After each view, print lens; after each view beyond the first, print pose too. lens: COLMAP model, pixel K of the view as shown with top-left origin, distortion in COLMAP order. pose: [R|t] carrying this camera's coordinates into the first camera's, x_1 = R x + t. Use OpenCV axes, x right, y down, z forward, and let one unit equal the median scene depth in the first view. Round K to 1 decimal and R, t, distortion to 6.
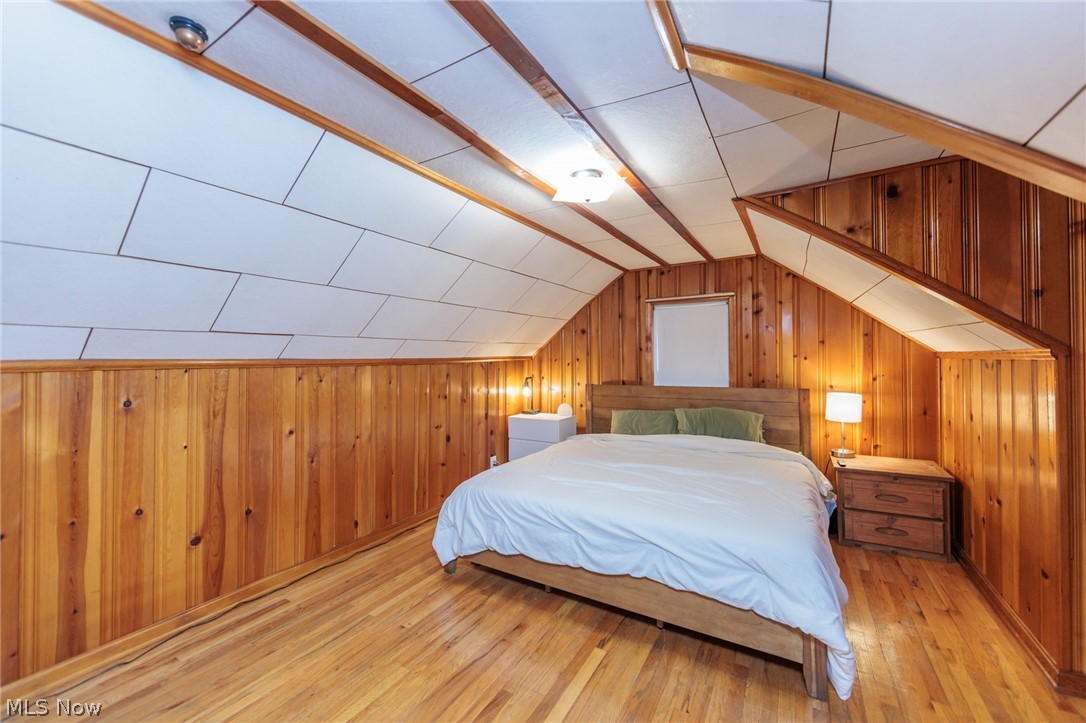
lens RADIAL K [[427.5, 0, 544.4], [0, 427.5, 356.7], [0, 0, 1]] dist [-0.002071, -0.000139]
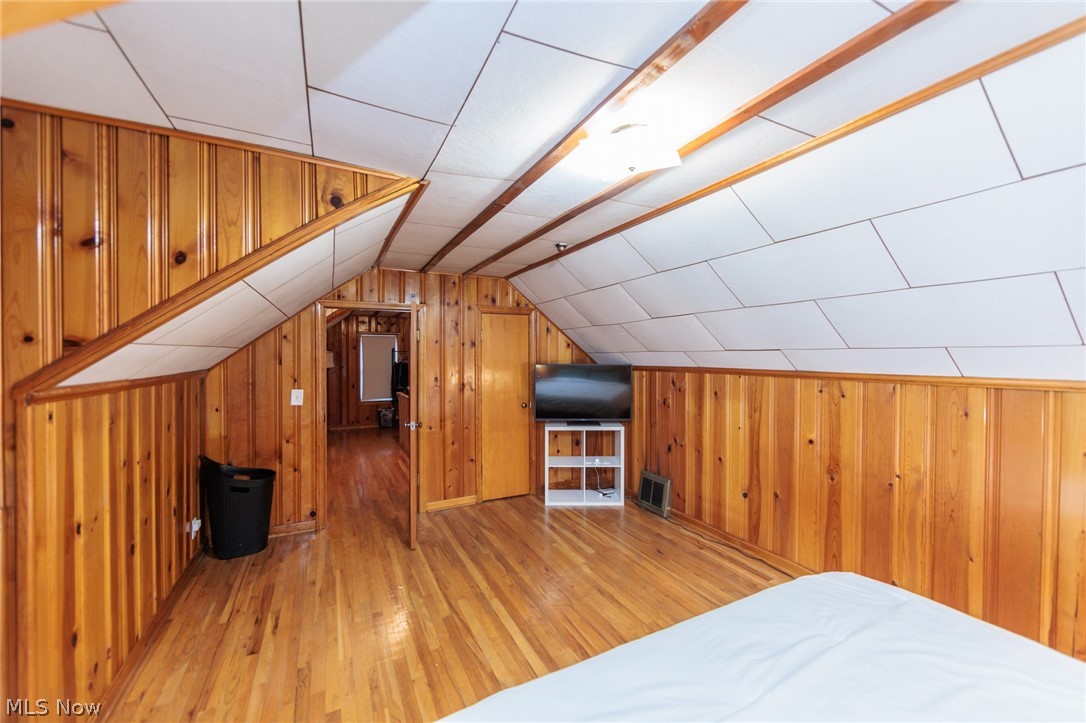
lens RADIAL K [[427.5, 0, 544.4], [0, 427.5, 356.7], [0, 0, 1]] dist [-0.002071, -0.000139]
pose [[-0.538214, -0.019394, -0.842585, 0.718672], [-0.025708, 0.999648, -0.006588, -0.007747], [0.842416, 0.018115, -0.538523, 1.114850]]
